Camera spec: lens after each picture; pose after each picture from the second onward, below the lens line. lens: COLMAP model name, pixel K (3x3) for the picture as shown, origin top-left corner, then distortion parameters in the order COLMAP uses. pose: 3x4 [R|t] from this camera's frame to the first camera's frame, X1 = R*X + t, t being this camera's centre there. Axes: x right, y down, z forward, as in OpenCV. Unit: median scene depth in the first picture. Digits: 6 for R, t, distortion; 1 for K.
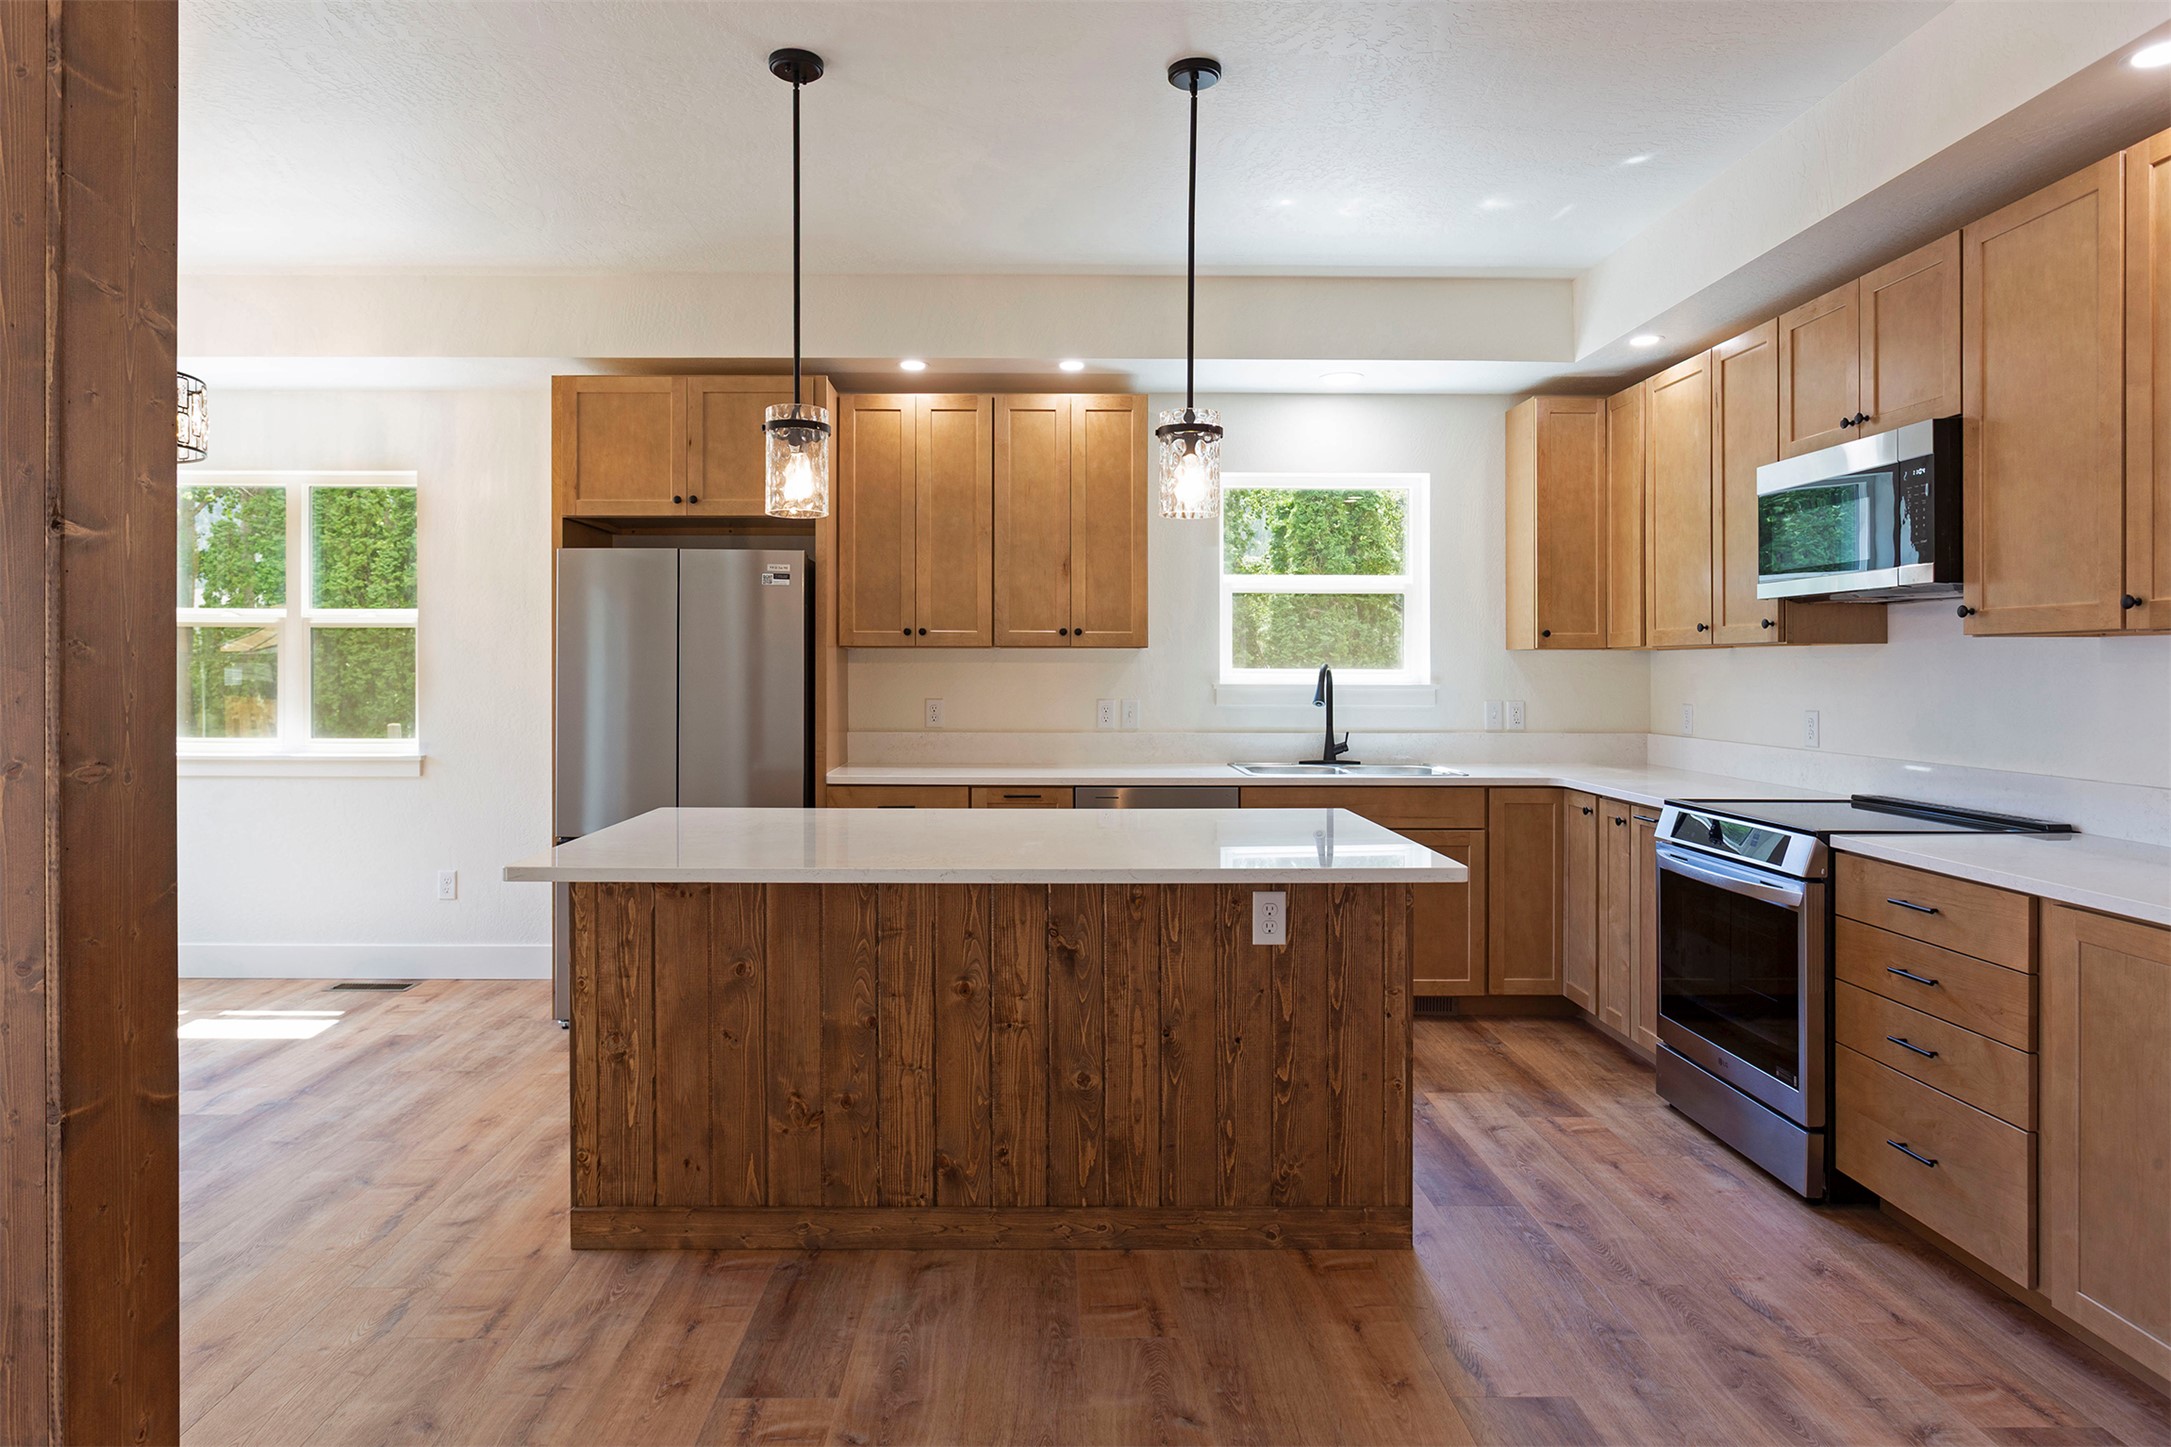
lens RADIAL K [[1263.5, 0, 1029.9], [0, 1263.5, 674.6], [0, 0, 1]] dist [-0.012572, 0.001056]
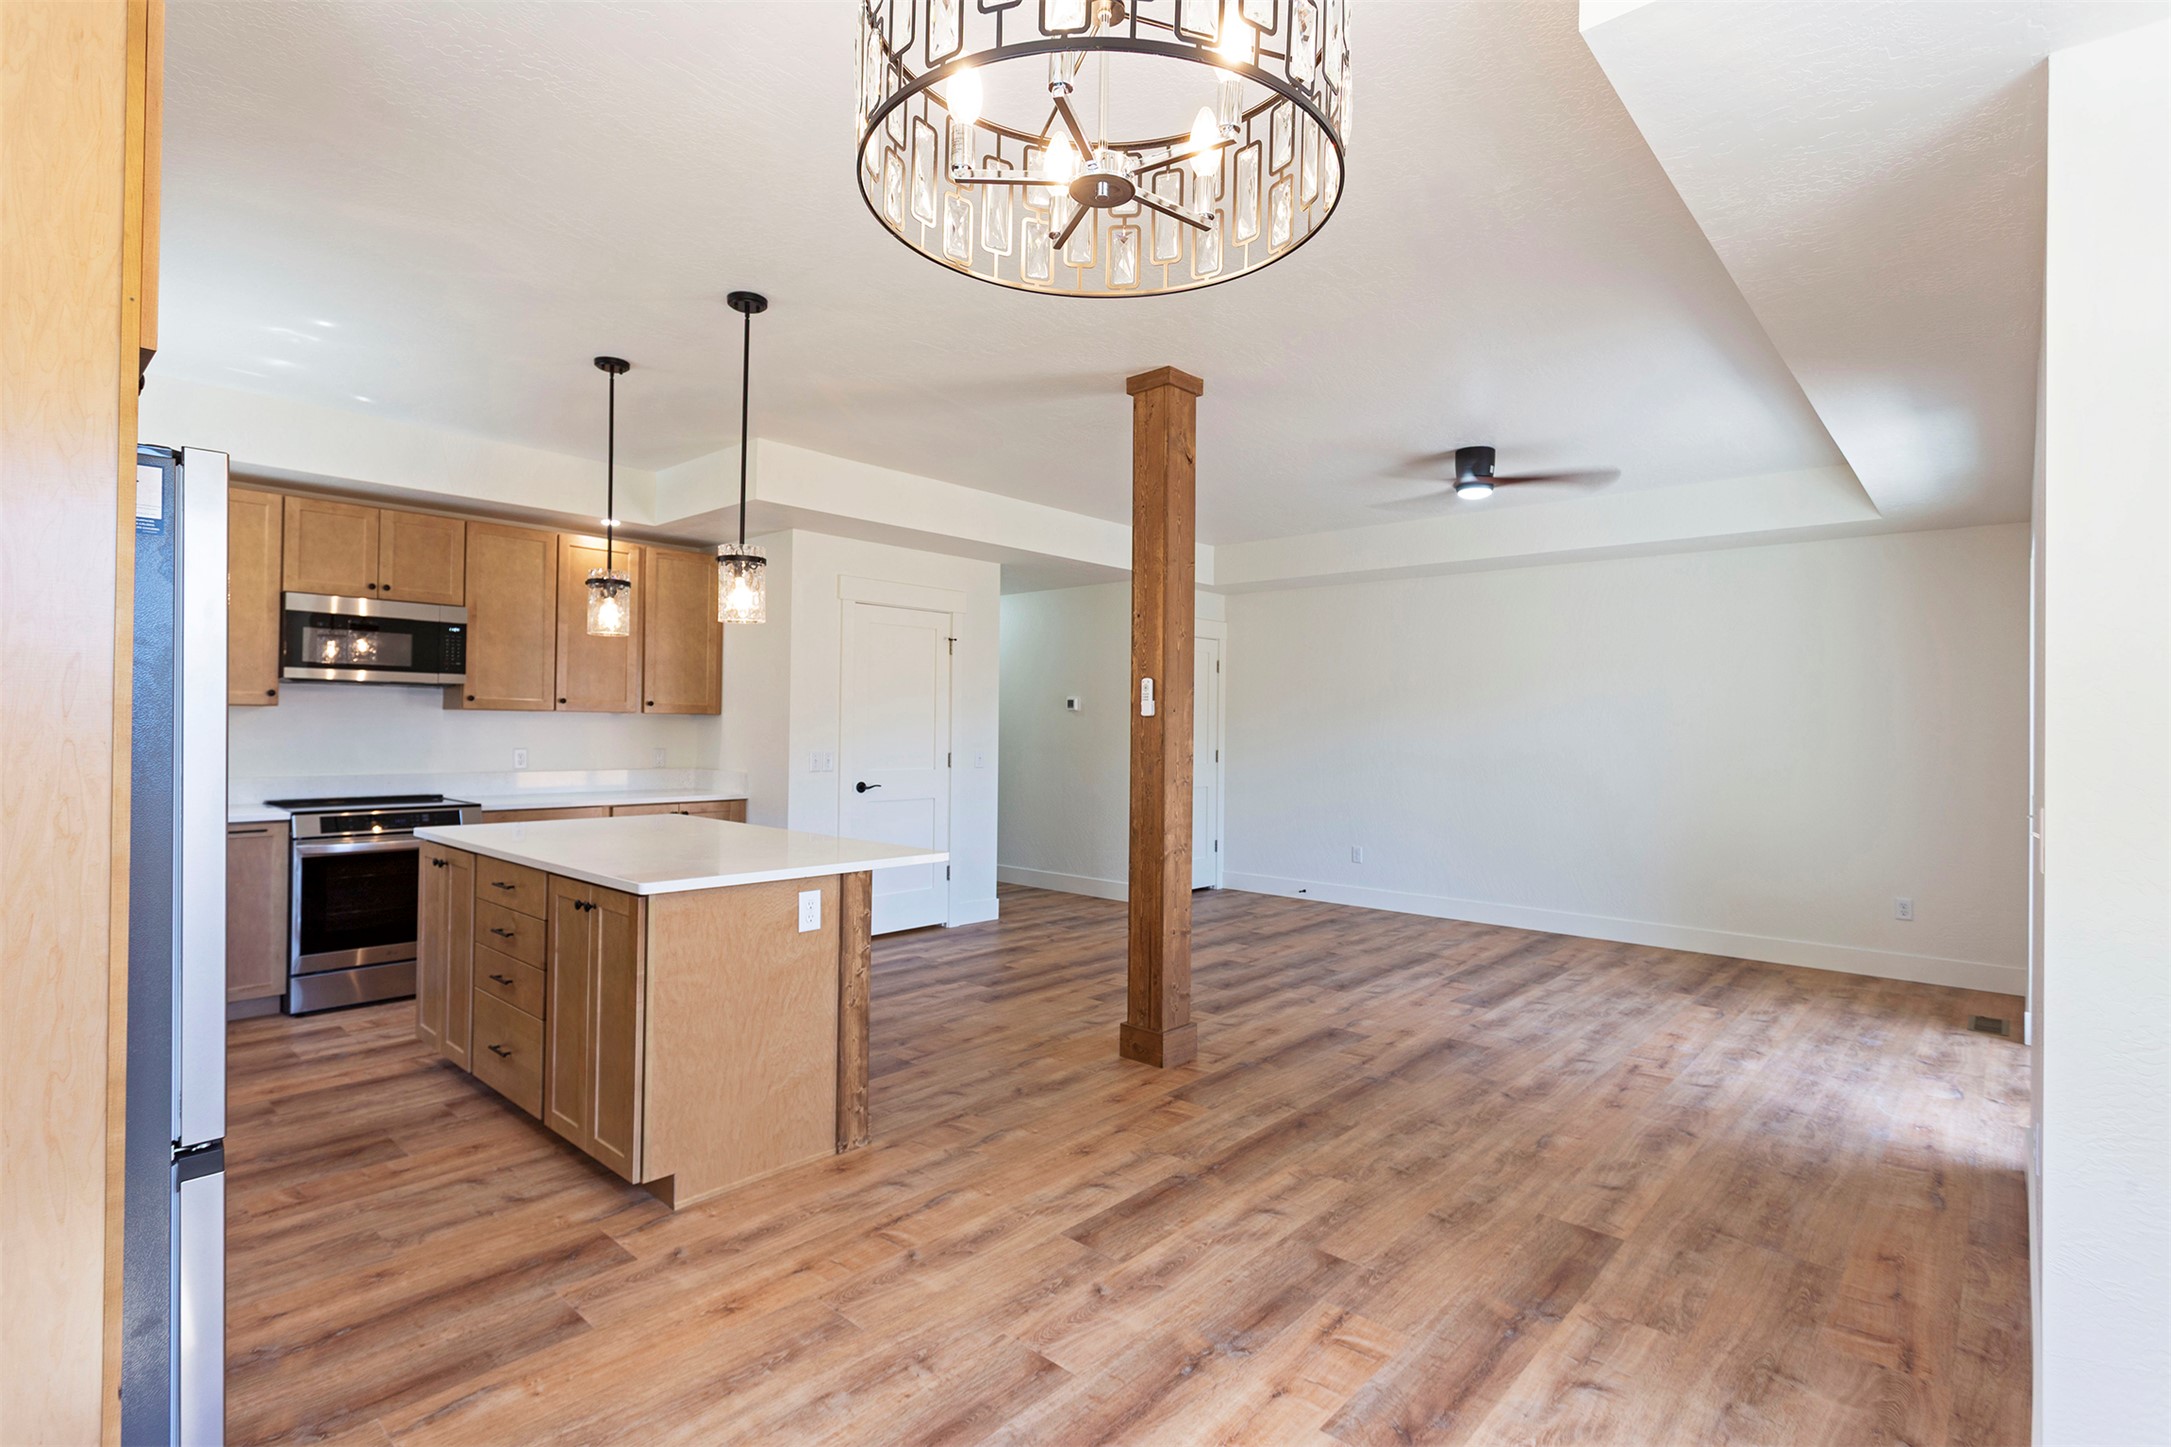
lens RADIAL K [[1031.0, 0, 1169.3], [0, 1031.0, 726.1], [0, 0, 1]] dist [-0.003793, 0.000138]
pose [[-0.797826, -0.011259, 0.602782, -1.253868], [-0.011621, 0.999927, 0.003296, -0.020783], [-0.602775, -0.004375, -0.797899, 1.626736]]
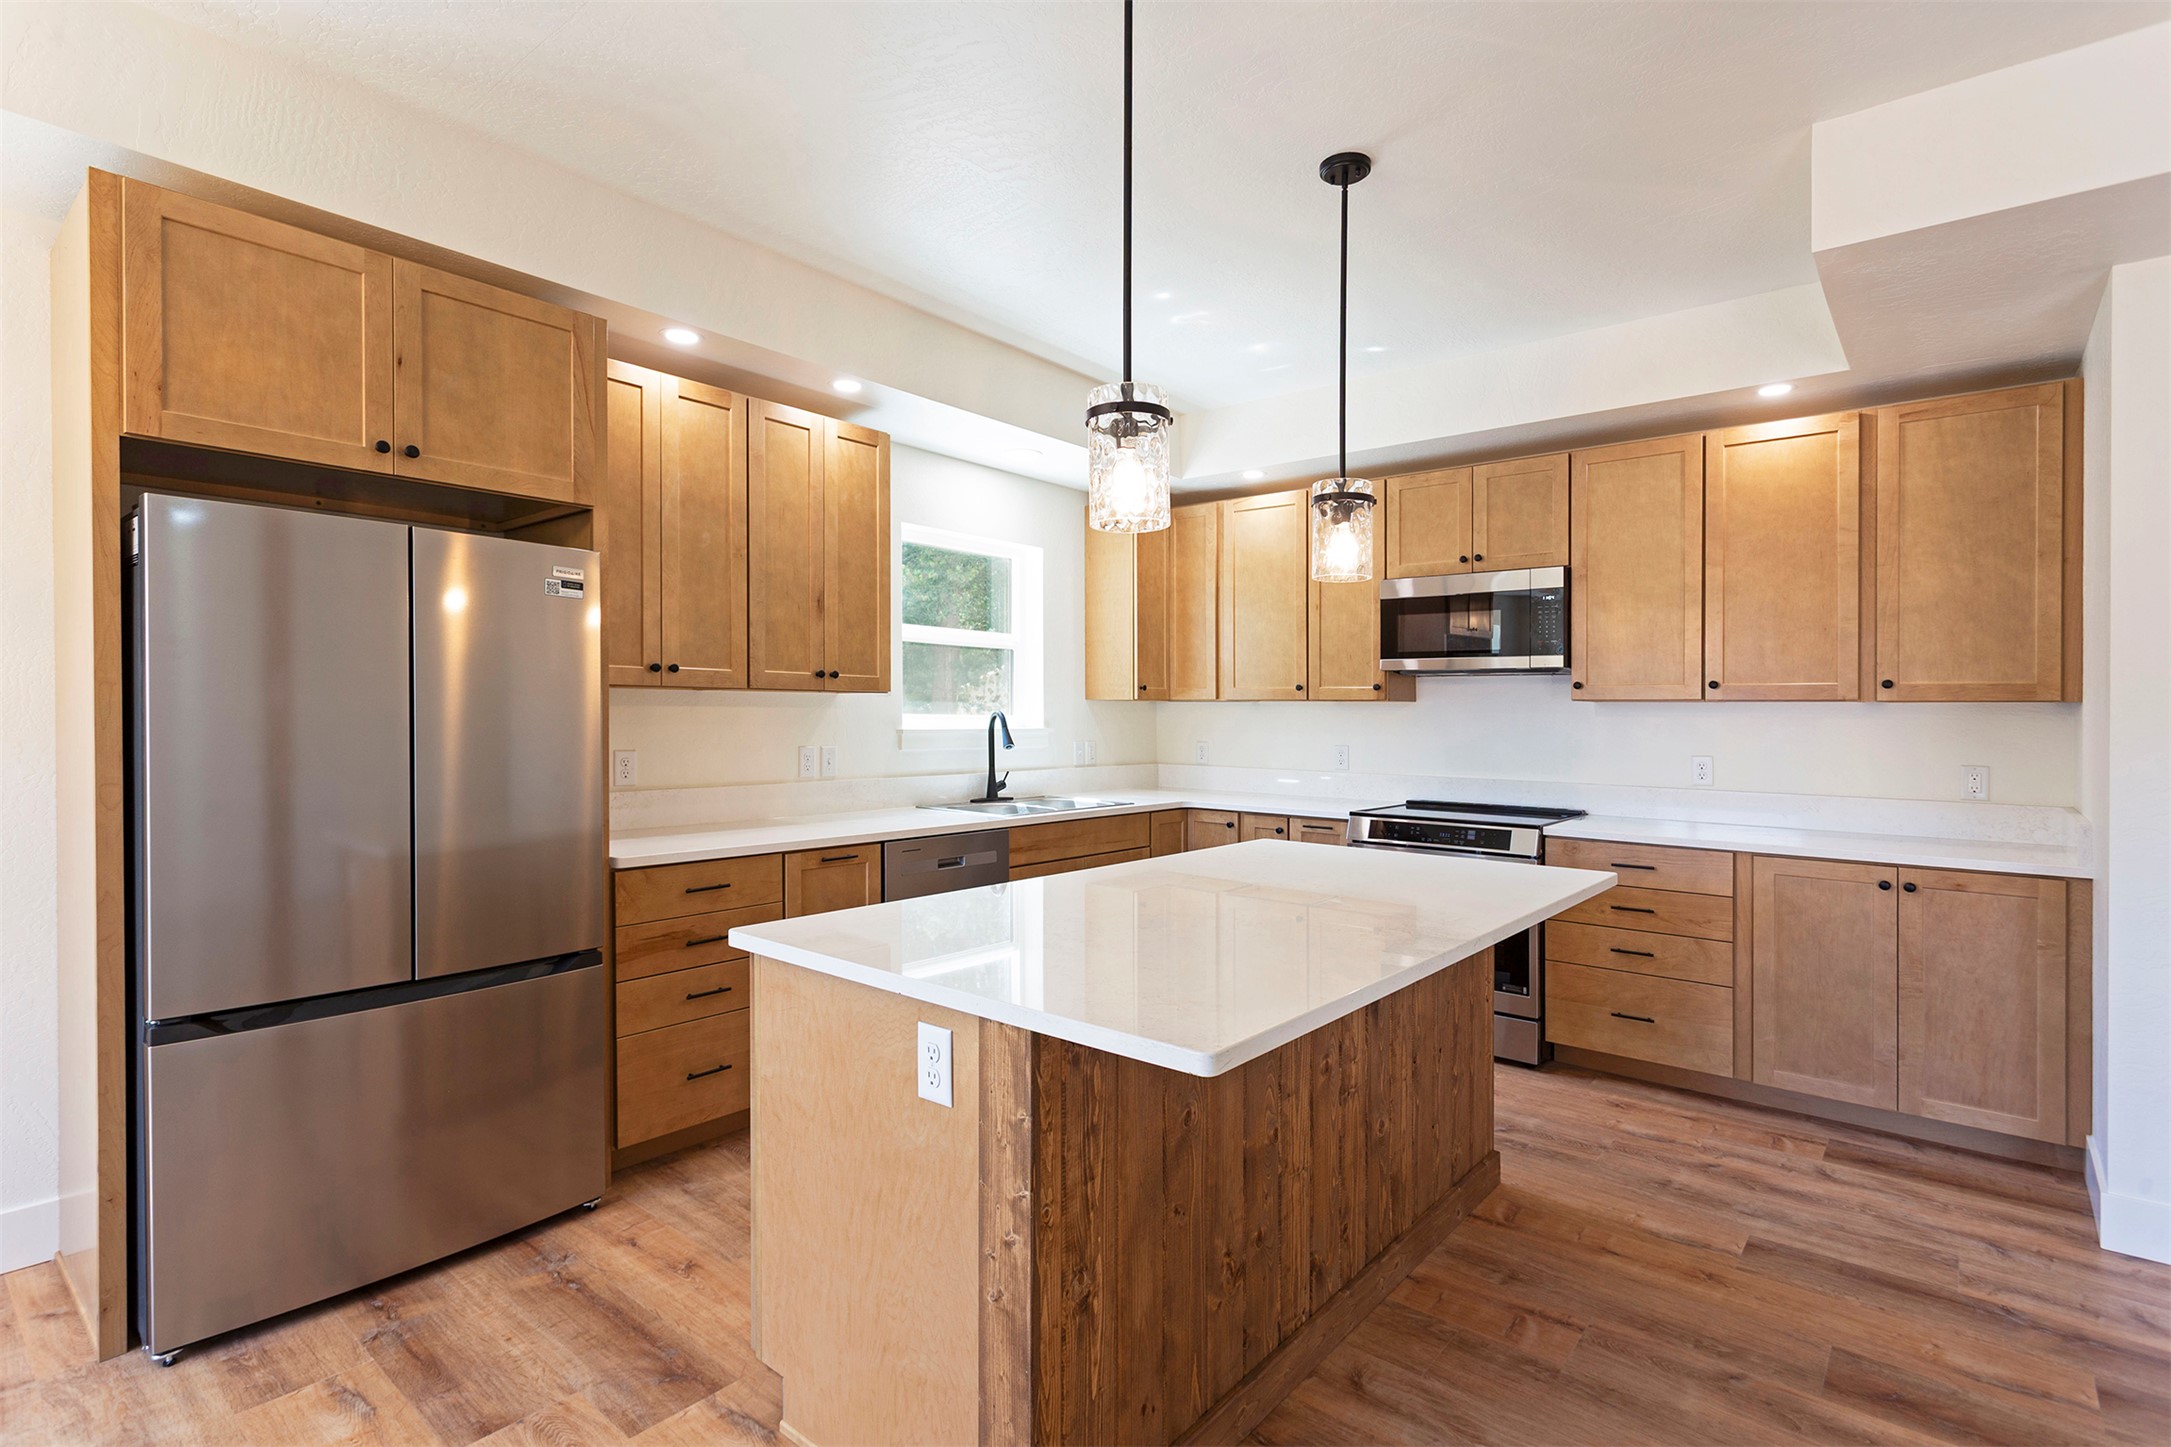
lens RADIAL K [[1047.3, 0, 1051.1], [0, 1047.3, 718.5], [0, 0, 1]] dist [0.001419, 0.001531]
pose [[0.636985, -0.000810, 0.770876, -0.725928], [-0.004311, 0.999980, 0.004613, -0.009691], [-0.770864, -0.006262, 0.636969, 0.625834]]
